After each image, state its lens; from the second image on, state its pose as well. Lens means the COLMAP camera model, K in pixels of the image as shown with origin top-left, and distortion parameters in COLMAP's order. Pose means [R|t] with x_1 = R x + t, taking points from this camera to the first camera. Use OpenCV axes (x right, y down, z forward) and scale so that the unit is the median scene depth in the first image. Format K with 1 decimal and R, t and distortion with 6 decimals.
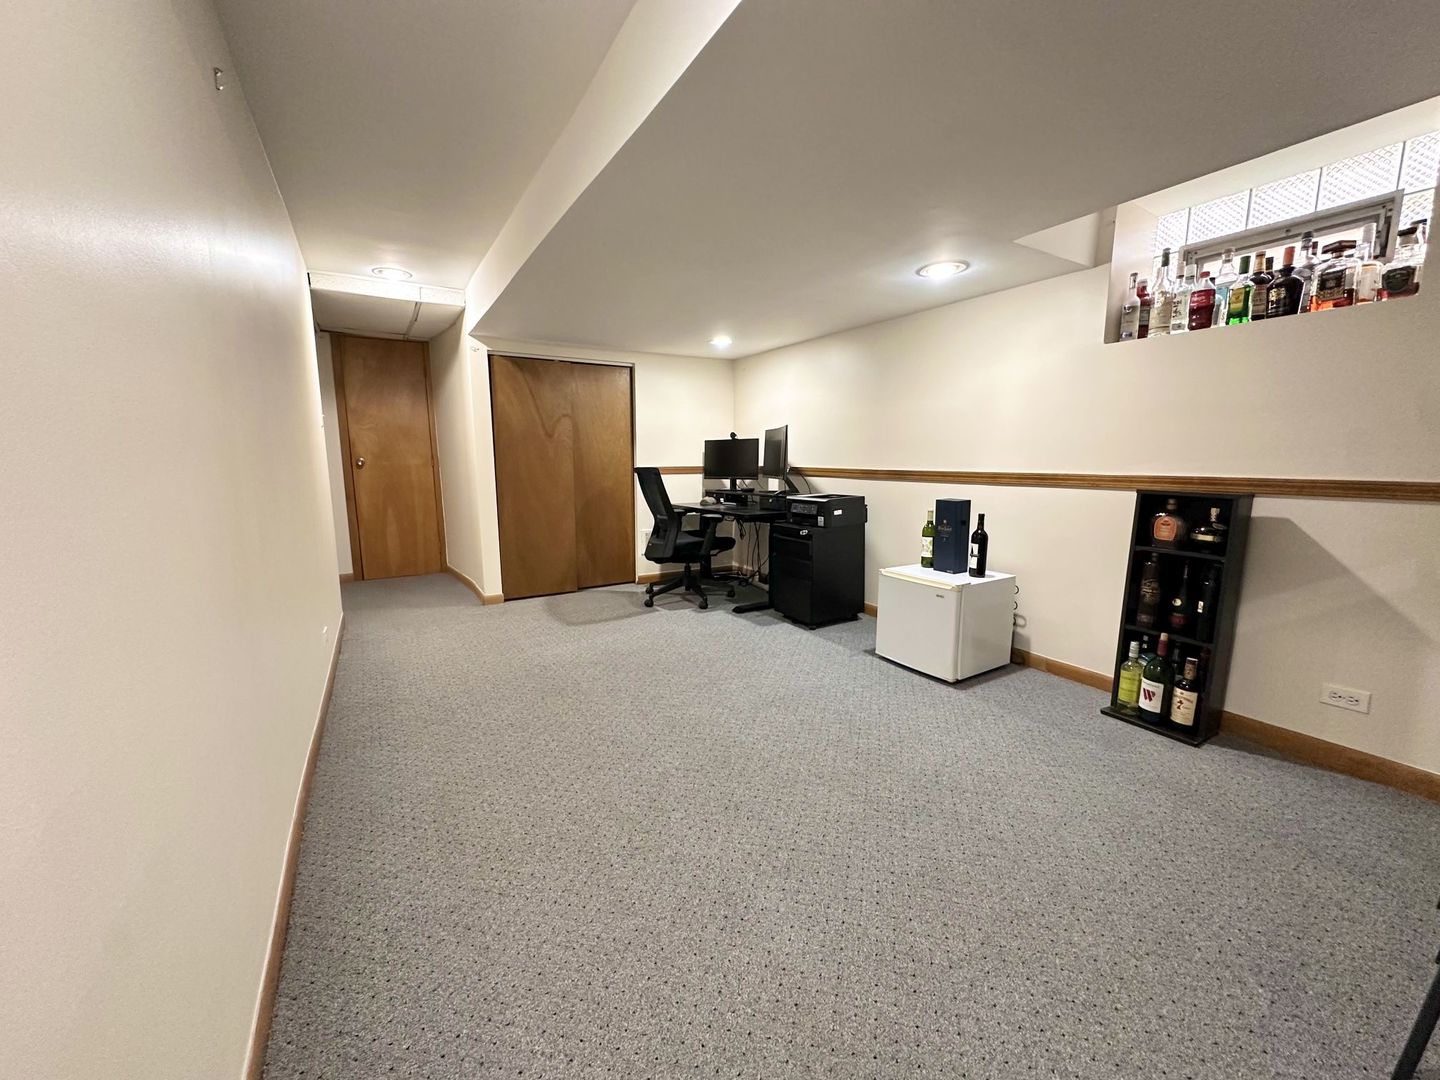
lens RADIAL K [[575.2, 0, 712.9], [0, 575.2, 540.9], [0, 0, 1]] dist [-0.005318, 0.001012]
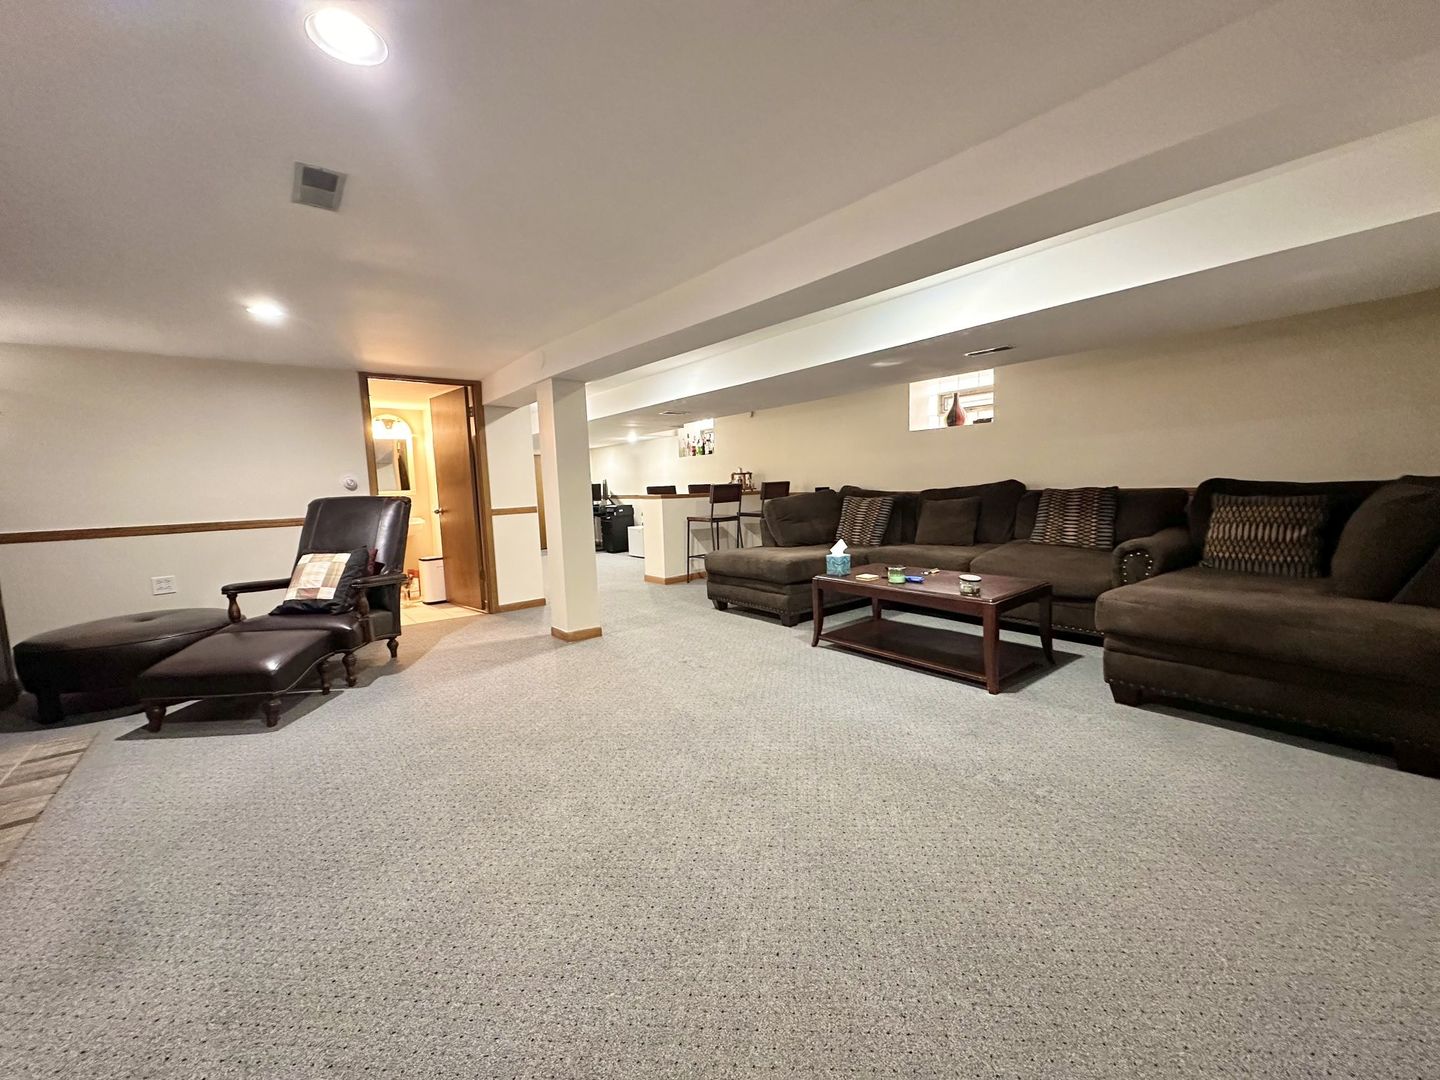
lens RADIAL K [[575.2, 0, 725.2], [0, 575.2, 538.1], [0, 0, 1]] dist [-0.005318, 0.001012]
pose [[0.989220, -0.047802, 0.138416, 0.408883], [0.054948, 0.997322, -0.048274, 0.314622], [-0.135737, 0.055359, 0.989197, -2.334934]]
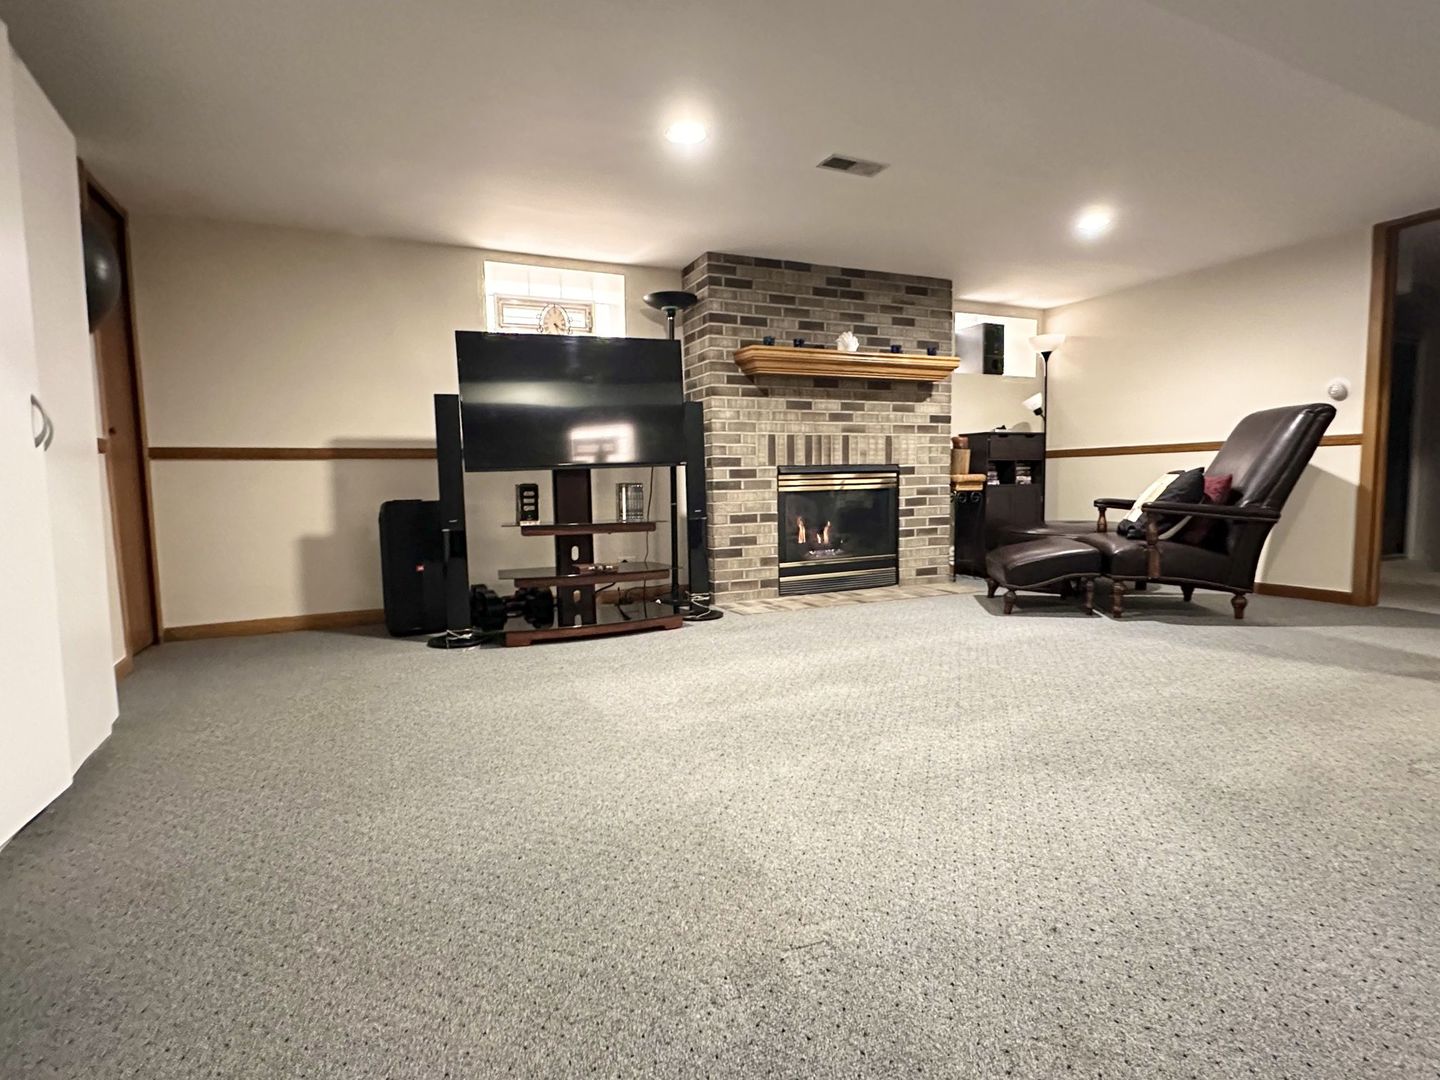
lens RADIAL K [[742.1, 0, 728.9], [0, 742.1, 541.5], [0, 0, 1]] dist [-0.012271, -0.000147]
pose [[-0.100930, 0.081393, -0.991559, 1.273975], [-0.135033, 0.986305, 0.094707, 0.348995], [0.985687, 0.143452, -0.088557, -1.637148]]
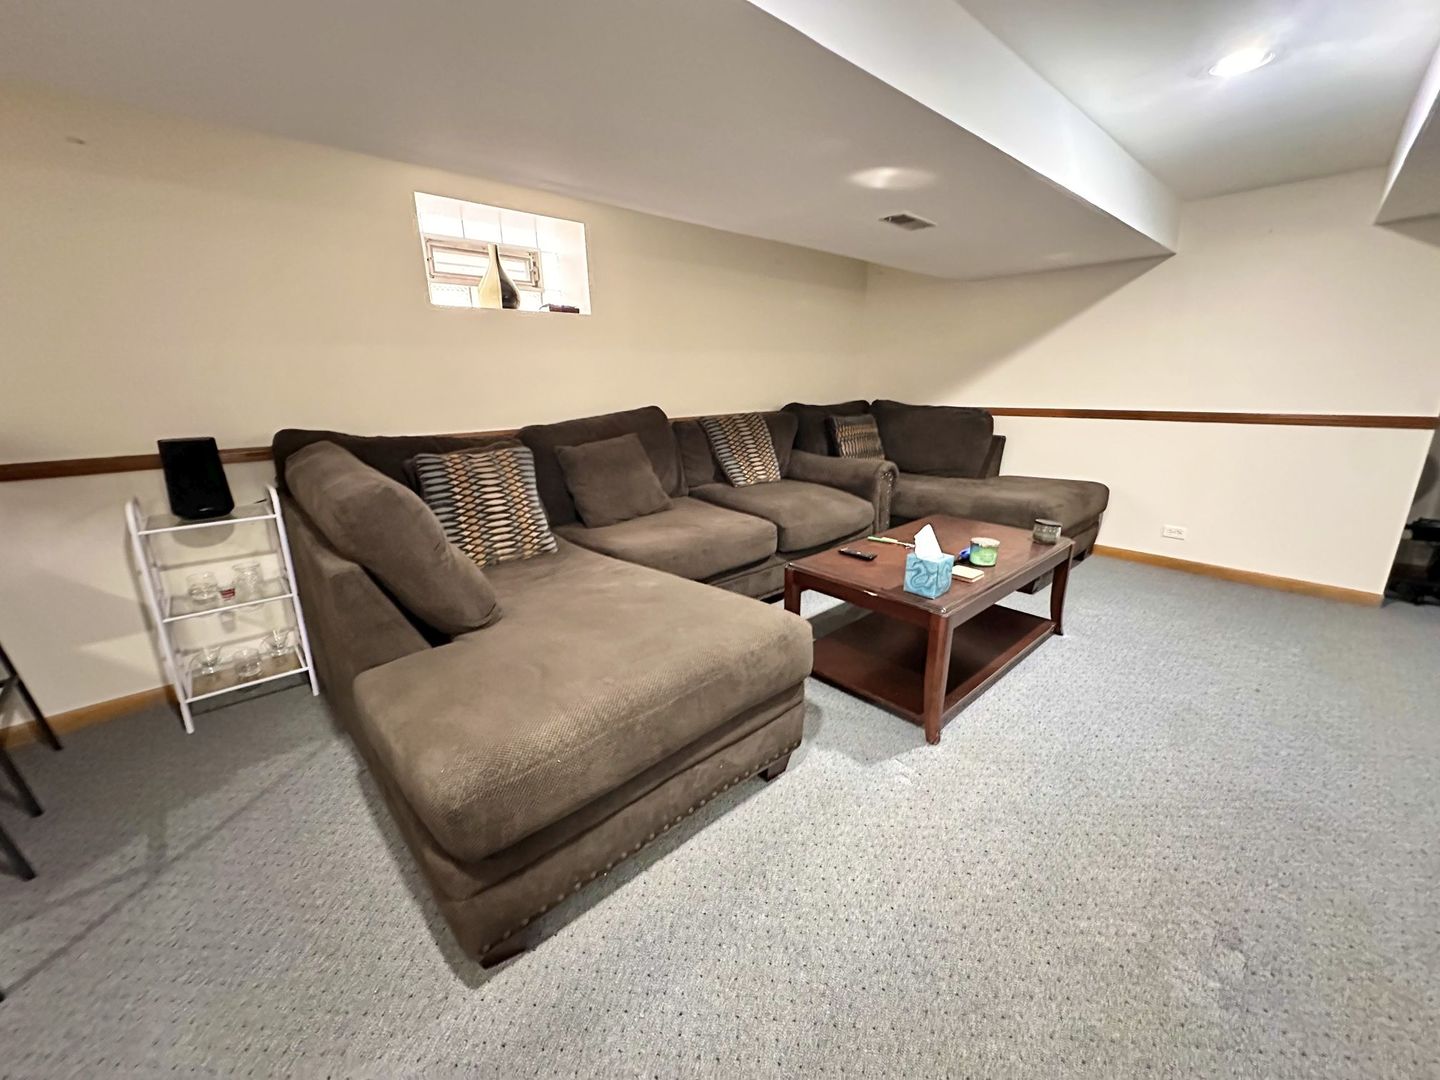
lens RADIAL K [[575.2, 0, 728.3], [0, 575.2, 544.3], [0, 0, 1]] dist [-0.005318, 0.001012]
pose [[-0.208066, -0.264505, 0.941672, 0.249211], [0.157198, 0.941184, 0.299101, 0.033520], [-0.965400, 0.210262, -0.154249, -0.621986]]
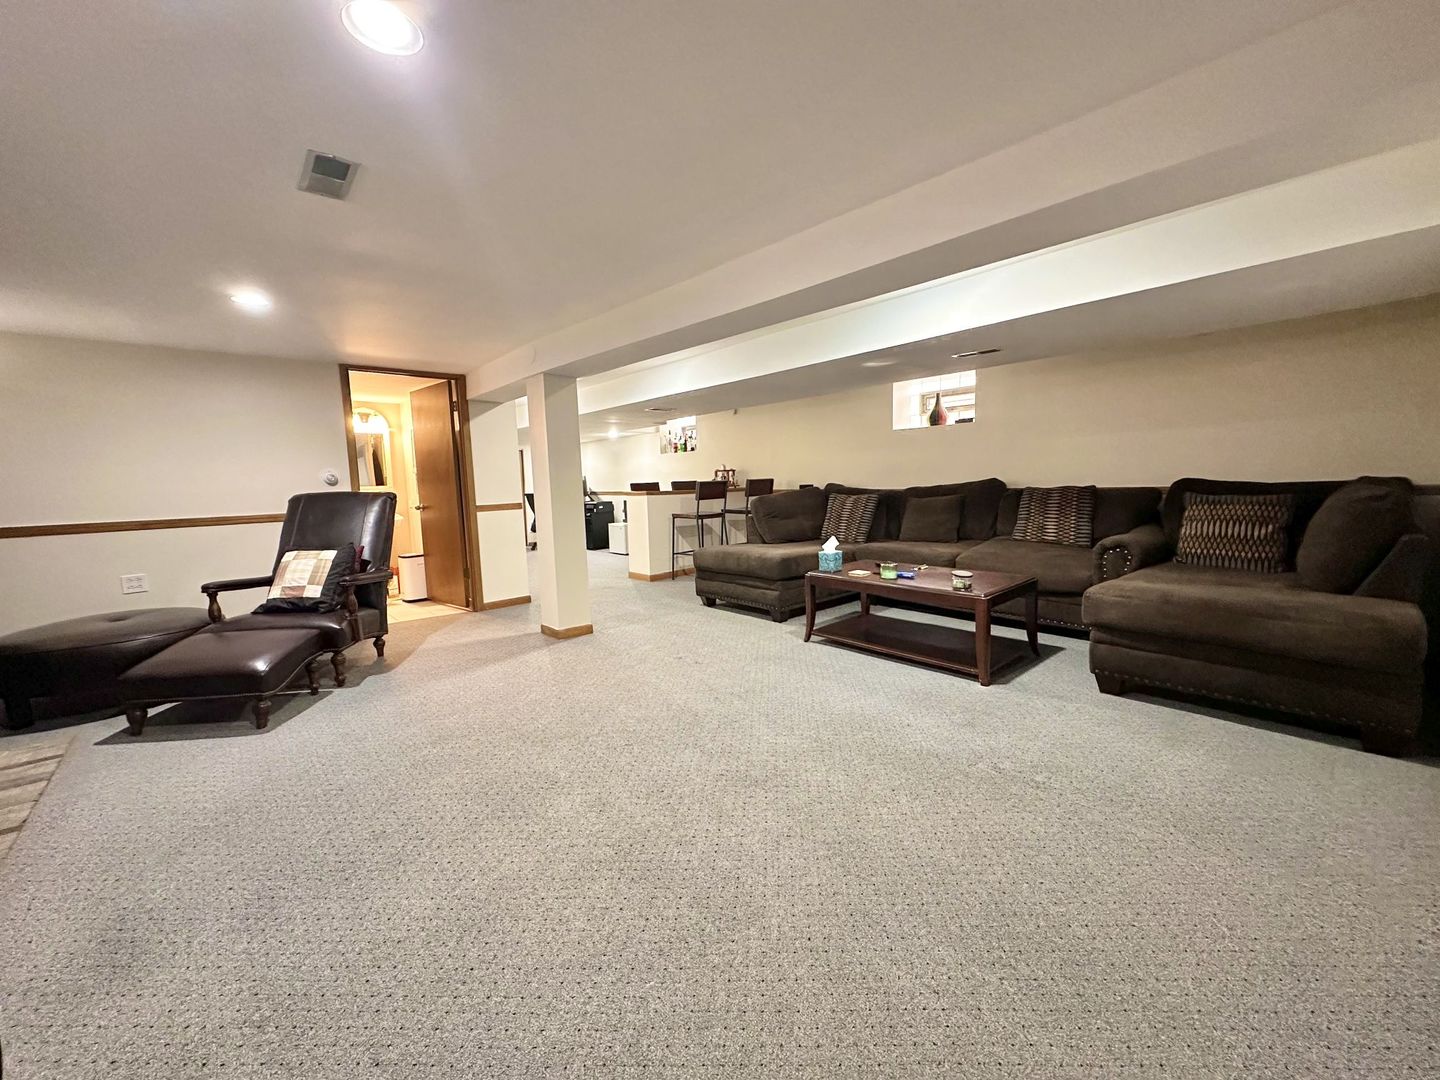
lens RADIAL K [[575.2, 0, 725.4], [0, 575.2, 538.5], [0, 0, 1]] dist [-0.005318, 0.001012]
pose [[0.981223, -0.048502, 0.186676, 0.353491], [0.056822, 0.997603, -0.039480, 0.312295], [-0.184314, 0.049346, 0.981628, -2.335706]]
